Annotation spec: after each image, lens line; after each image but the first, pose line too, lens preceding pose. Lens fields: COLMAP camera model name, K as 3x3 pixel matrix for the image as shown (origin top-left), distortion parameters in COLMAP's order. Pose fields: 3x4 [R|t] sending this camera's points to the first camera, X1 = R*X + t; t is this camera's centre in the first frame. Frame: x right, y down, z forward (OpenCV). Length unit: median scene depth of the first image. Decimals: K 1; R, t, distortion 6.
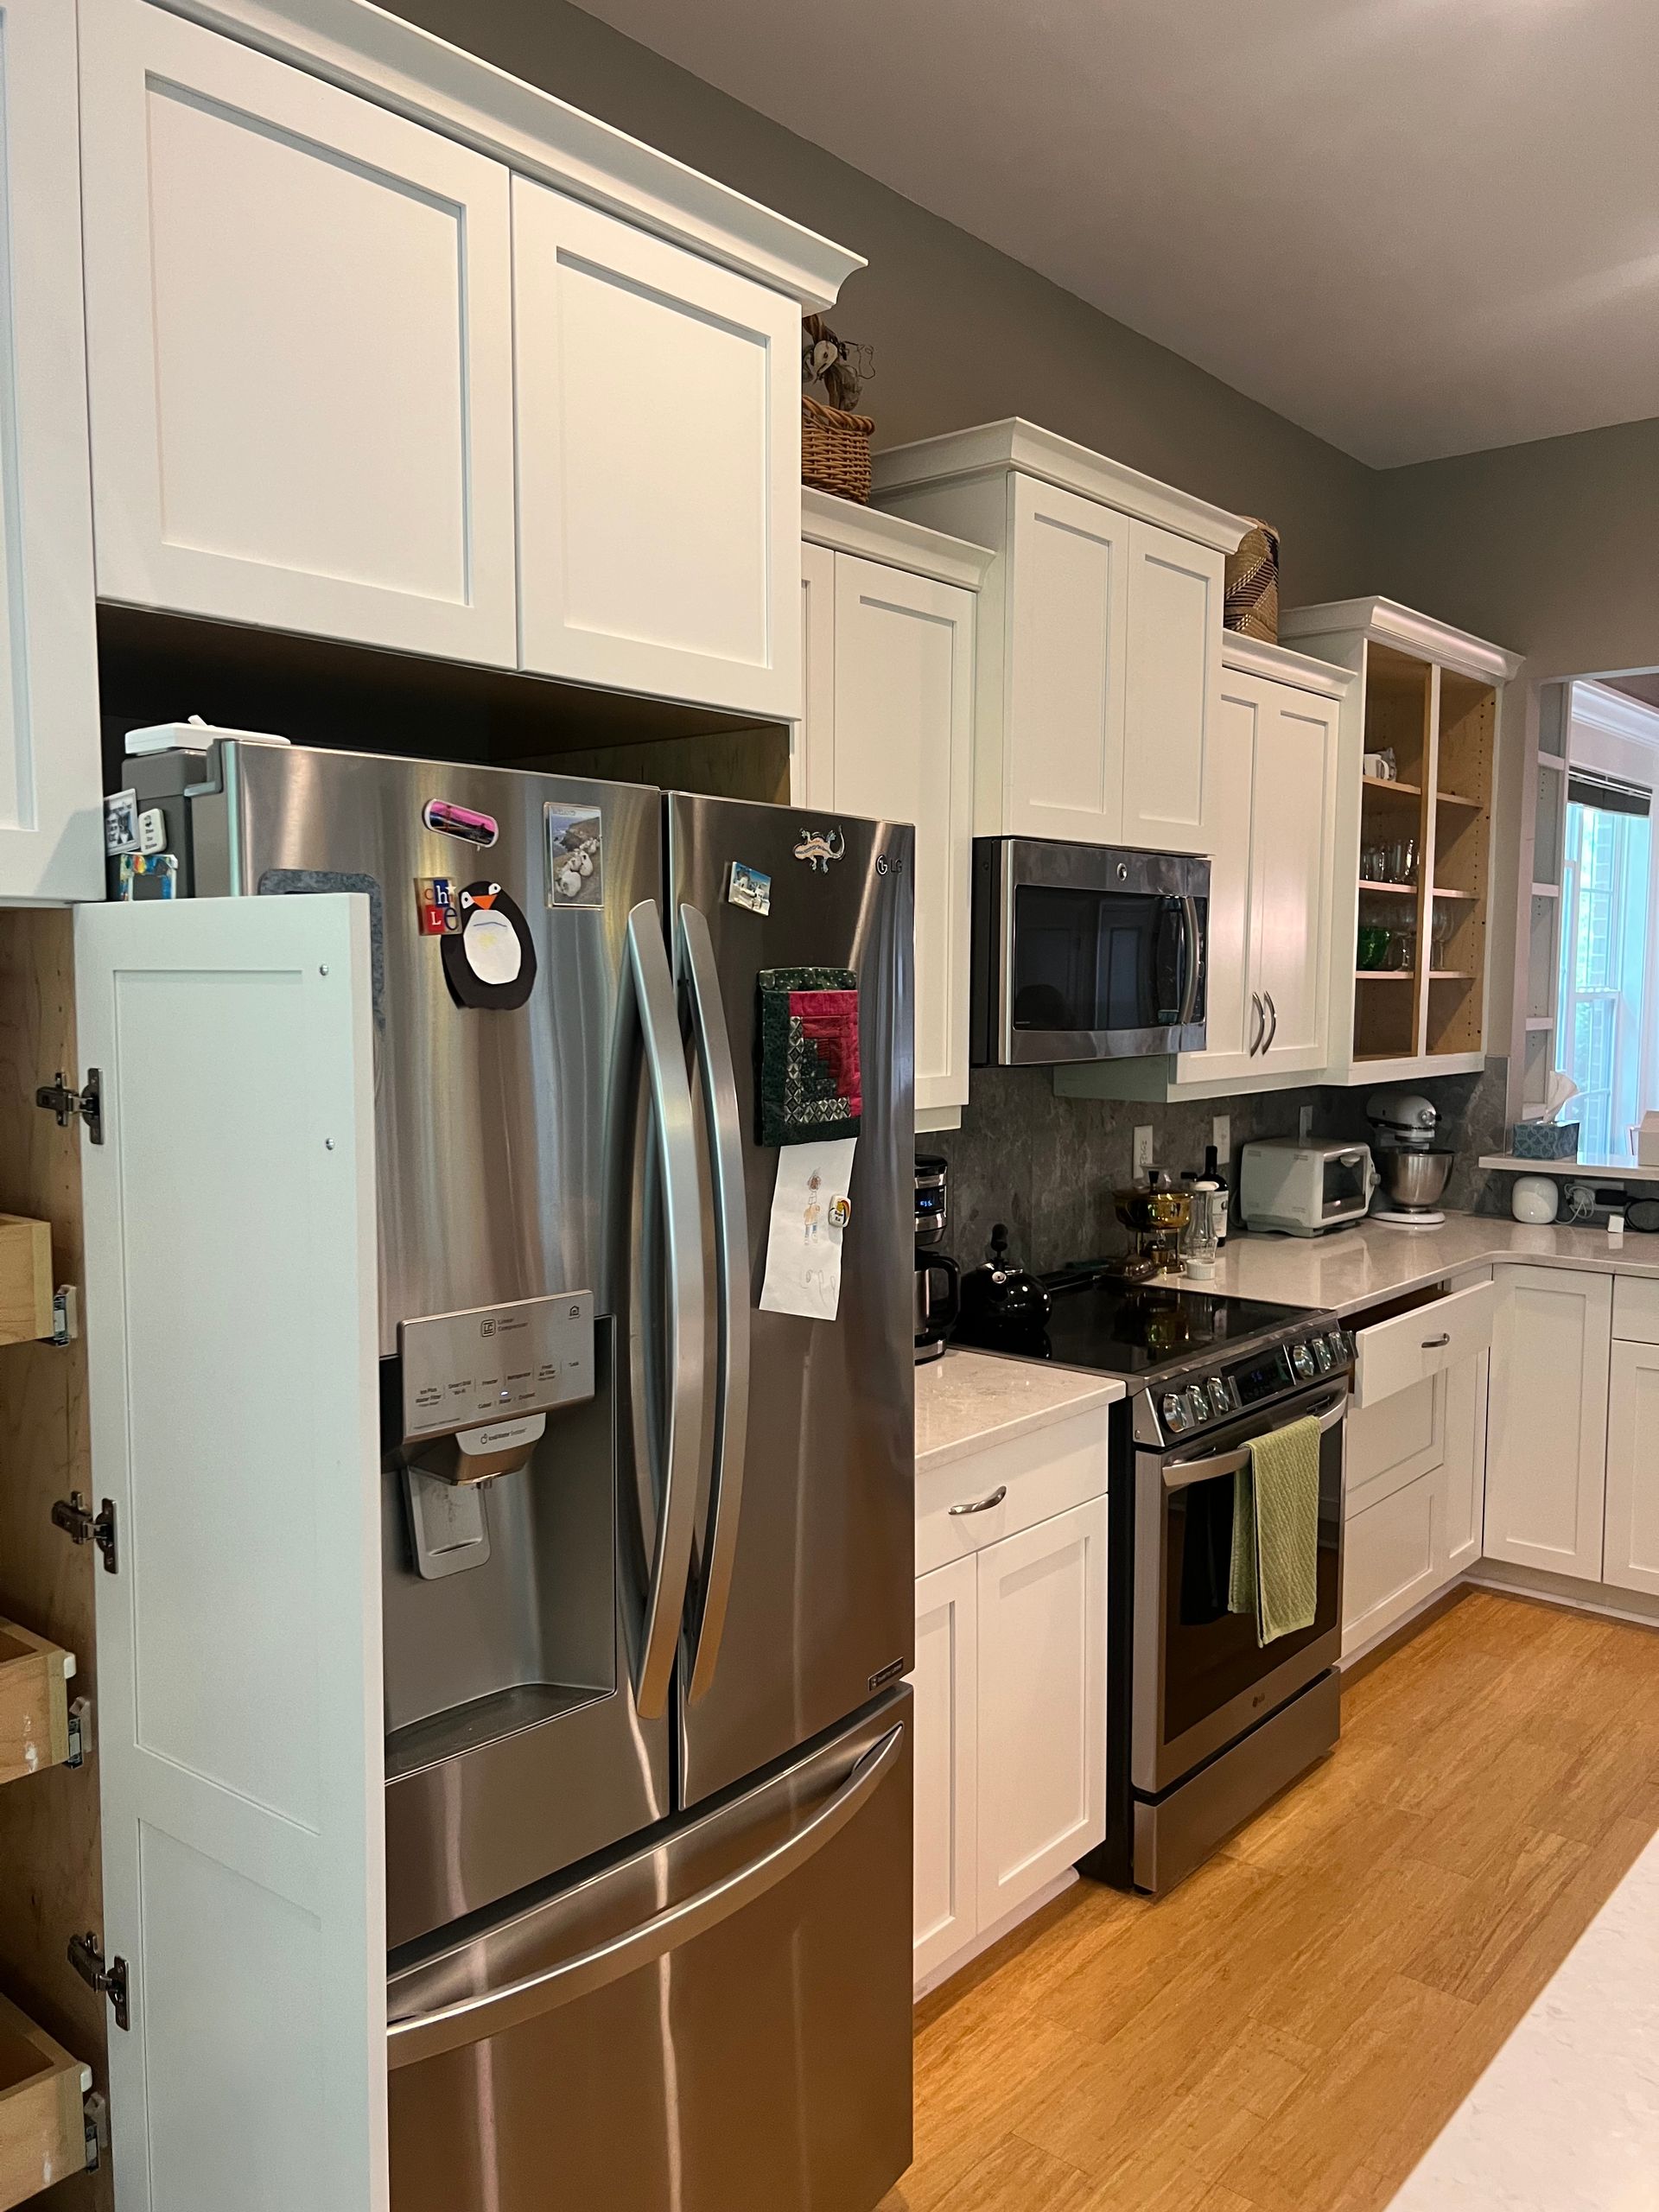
lens RADIAL K [[1665.8, 0, 829.5], [0, 1665.8, 1106.0], [0, 0, 1]] dist [0.076050, -0.082157]
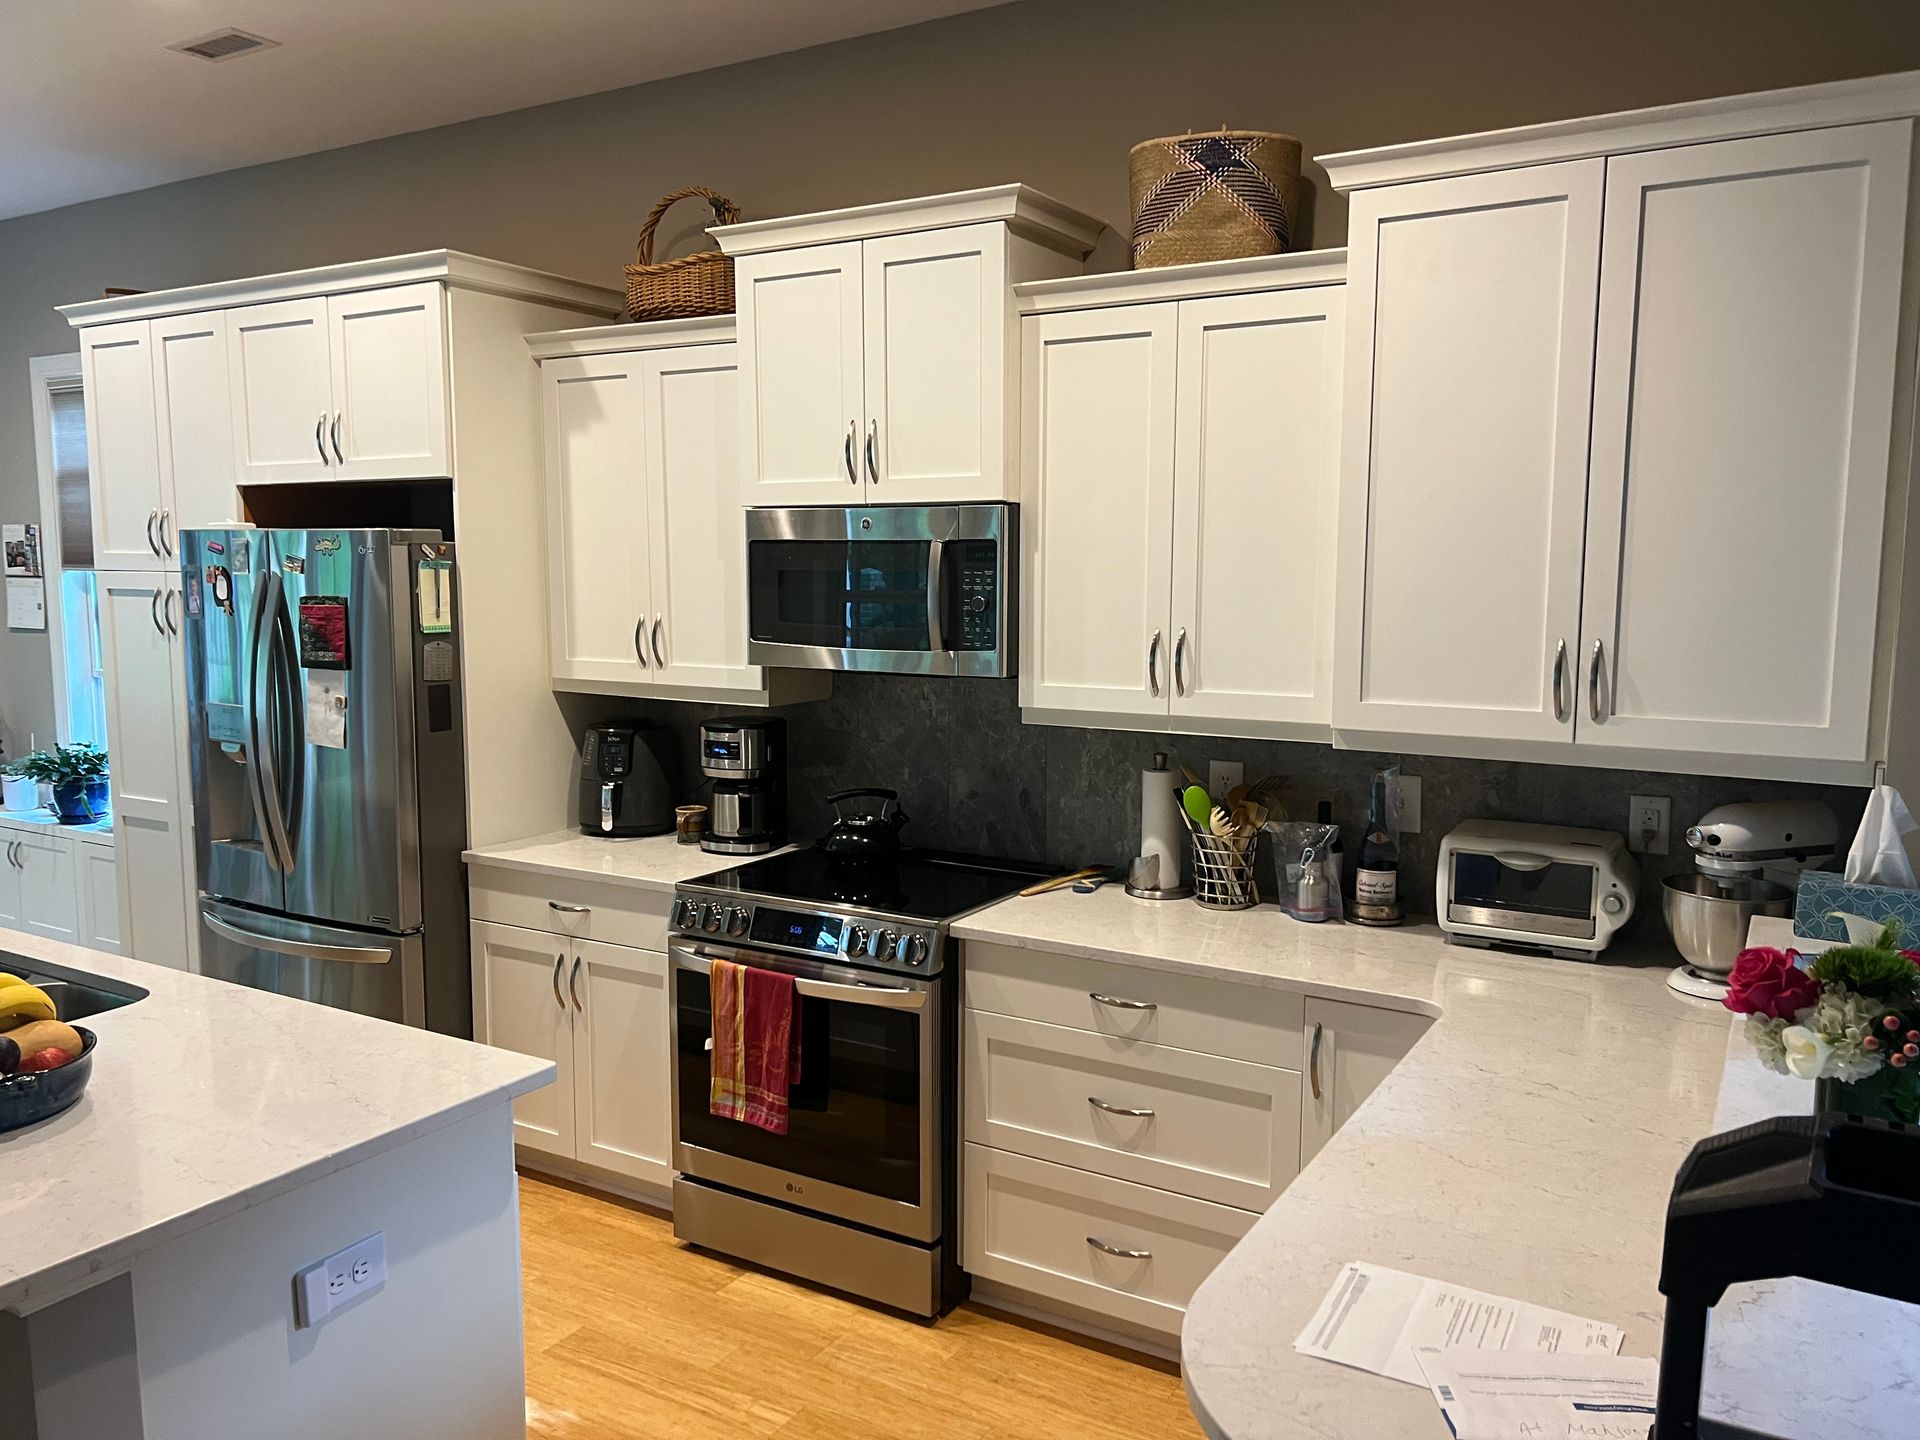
lens RADIAL K [[1445.9, 0, 960.0], [0, 1445.9, 720.0], [0, 0, 1]] dist [0.076050, -0.082157]
pose [[0.170351, 0.111883, -0.979011, 1.157880], [-0.078825, 0.991896, 0.099640, -0.099177], [0.982226, 0.060197, 0.177790, 0.809478]]
